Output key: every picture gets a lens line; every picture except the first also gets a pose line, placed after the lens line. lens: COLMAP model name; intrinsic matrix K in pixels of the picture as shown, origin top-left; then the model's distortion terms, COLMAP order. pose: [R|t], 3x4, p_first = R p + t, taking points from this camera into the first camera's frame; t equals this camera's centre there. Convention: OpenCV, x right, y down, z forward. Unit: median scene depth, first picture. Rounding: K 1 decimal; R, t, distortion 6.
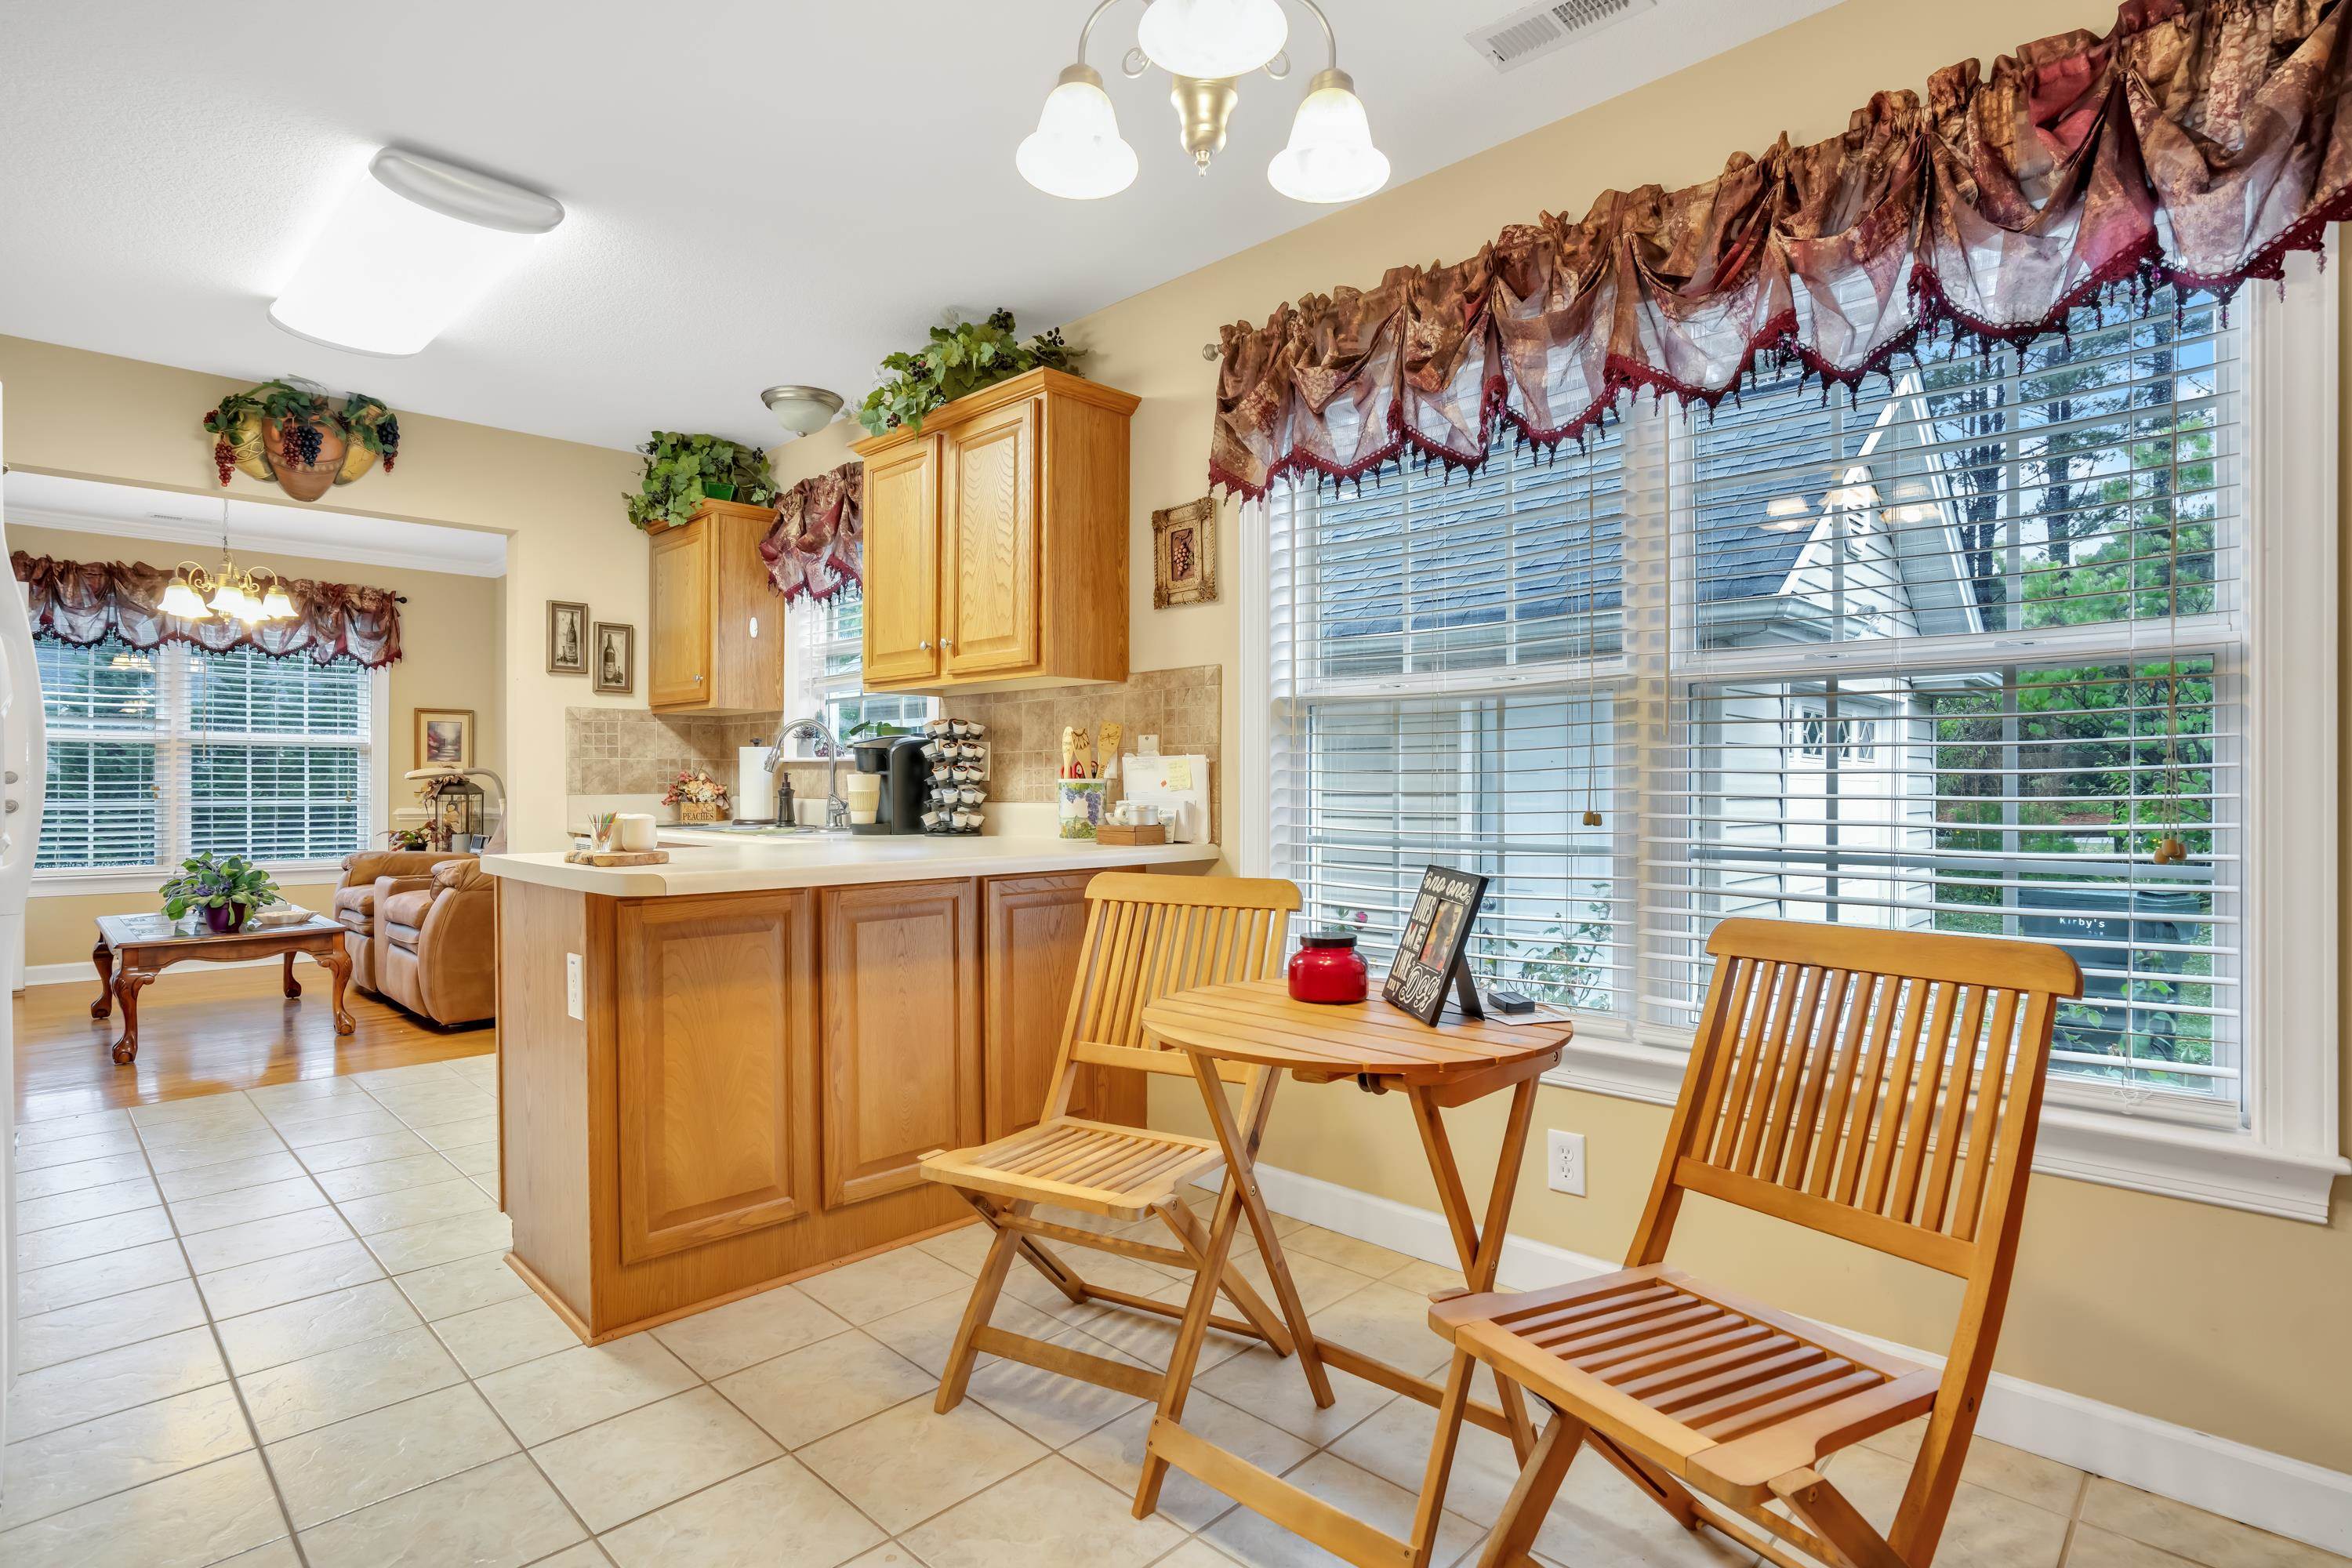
lens RADIAL K [[1141.6, 0, 1166.3], [0, 1141.6, 788.3], [0, 0, 1]] dist [-0.068718, 0.025554]
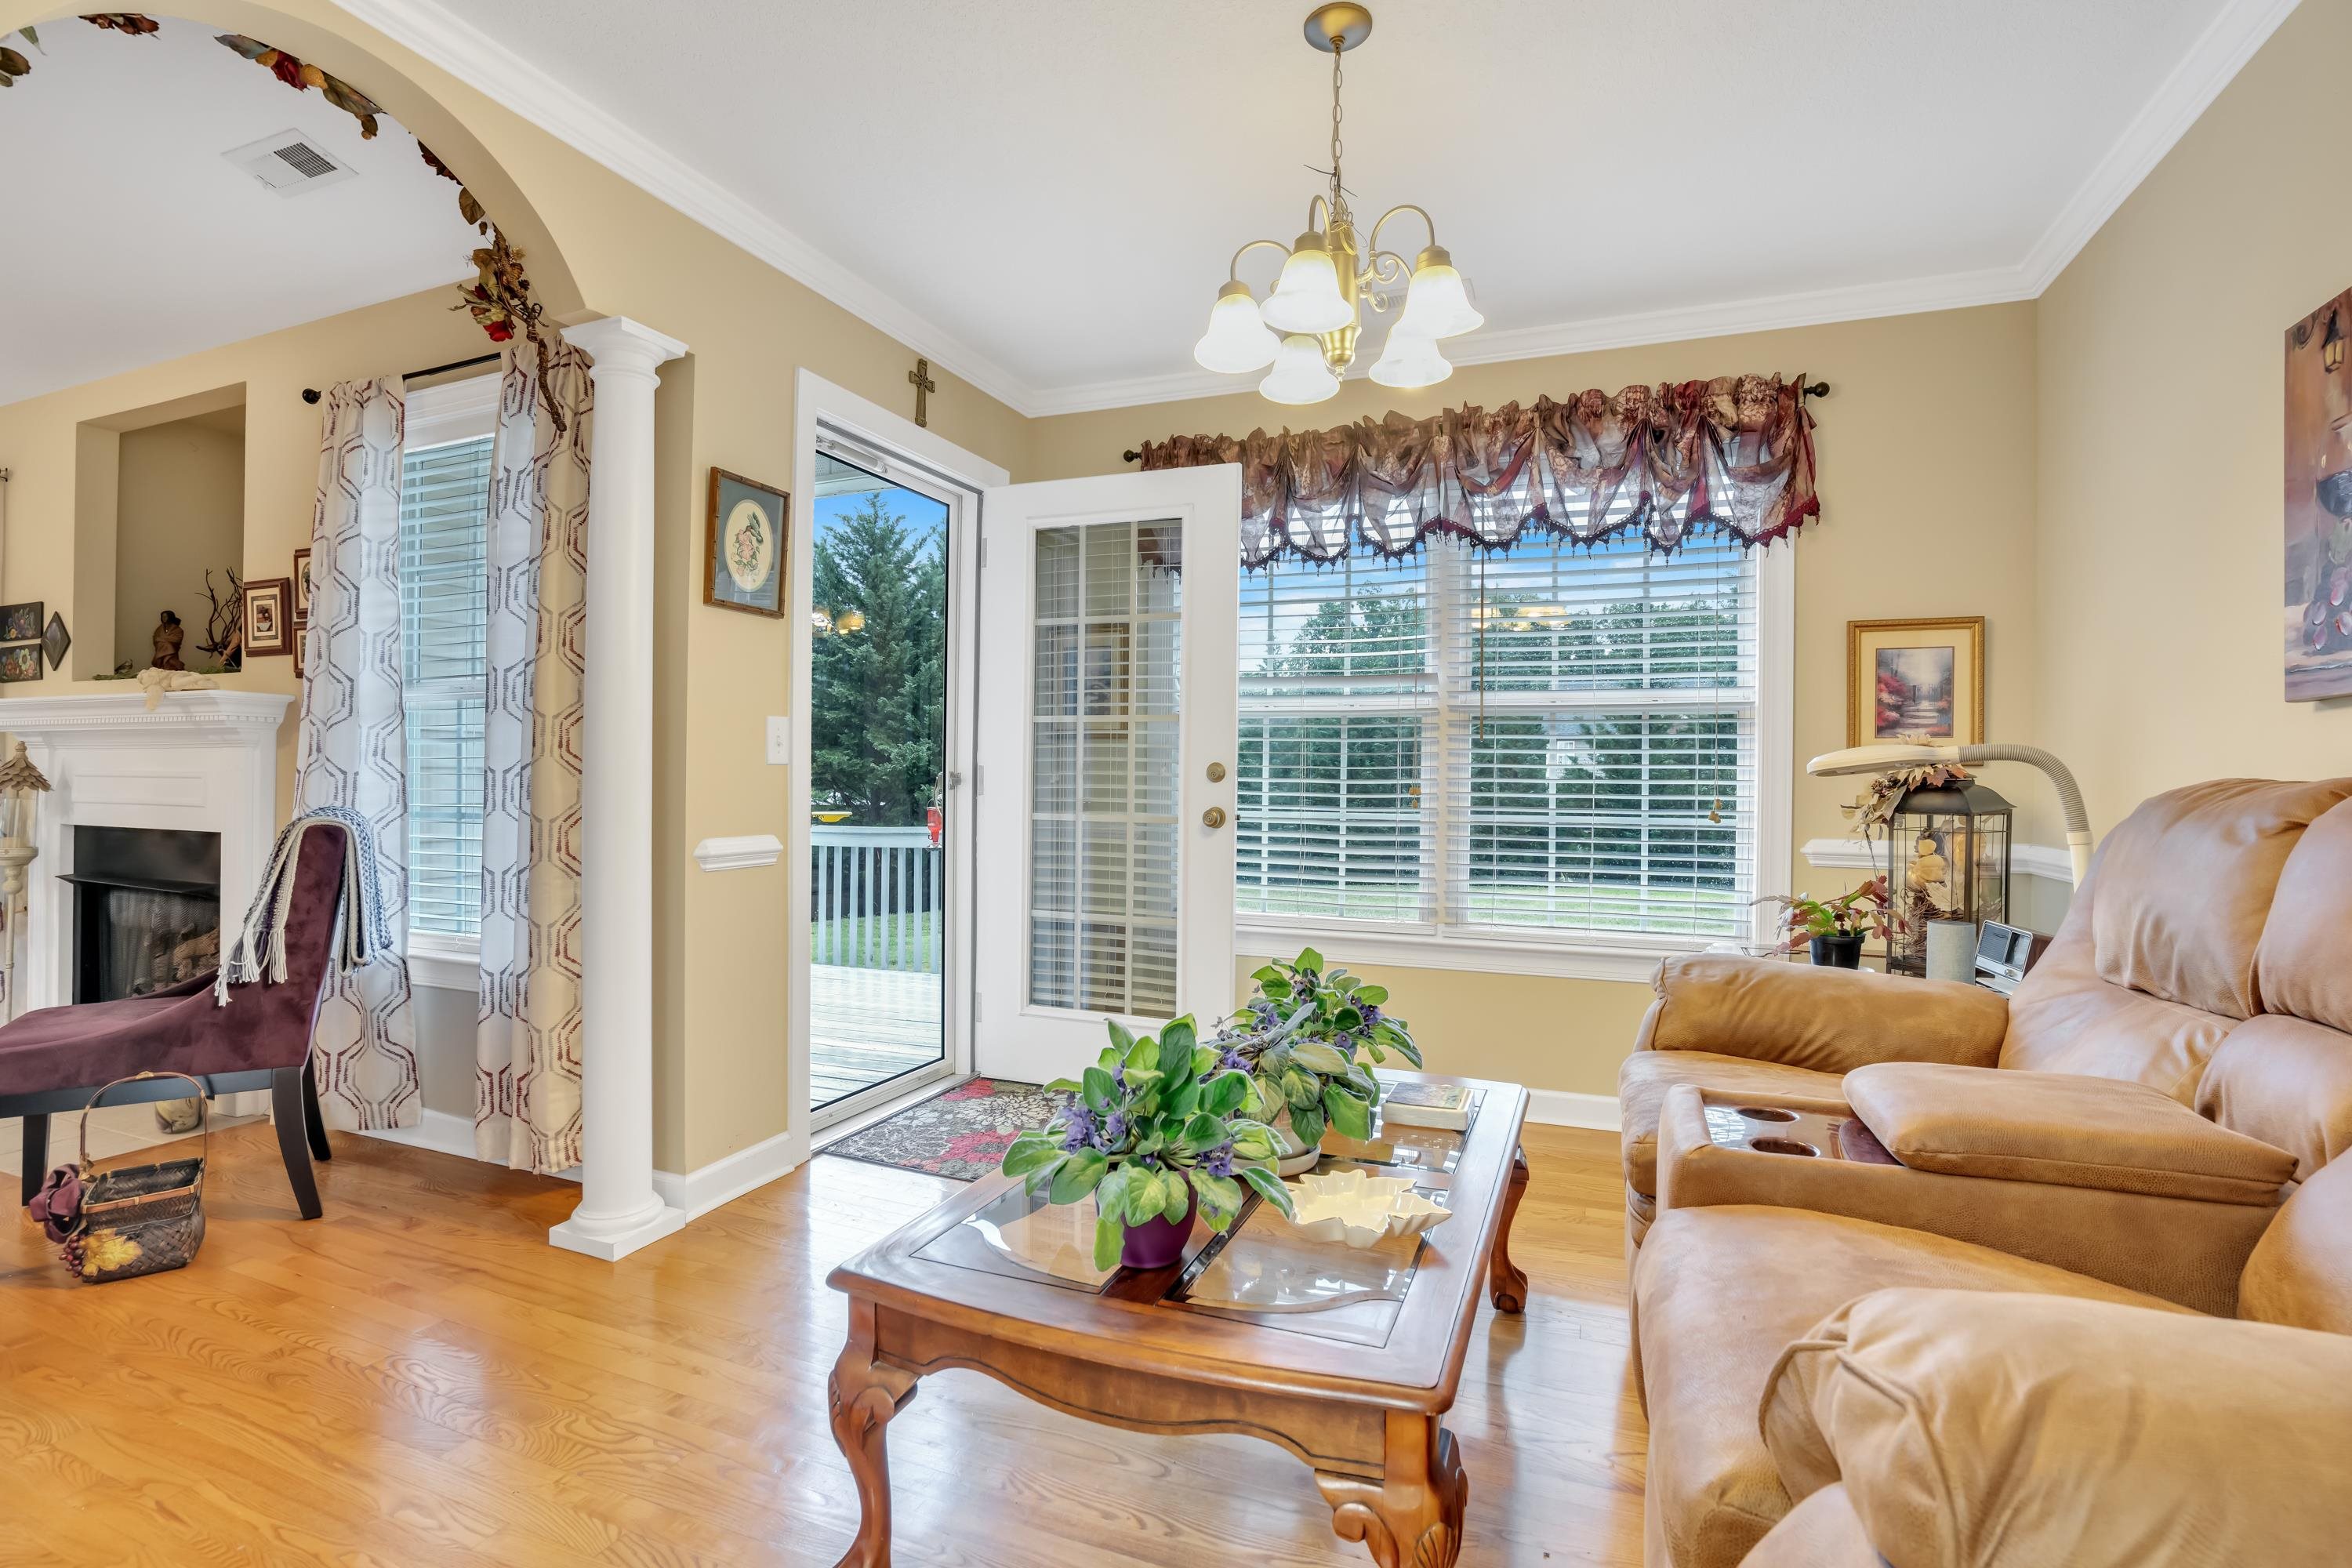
lens RADIAL K [[1141.6, 0, 1166.3], [0, 1141.6, 788.3], [0, 0, 1]] dist [-0.068718, 0.025554]
pose [[0.387837, 0.004354, -0.921718, -0.378411], [-0.014019, 0.999901, -0.001175, 0.000772], [0.921621, 0.013377, 0.387860, 0.590206]]
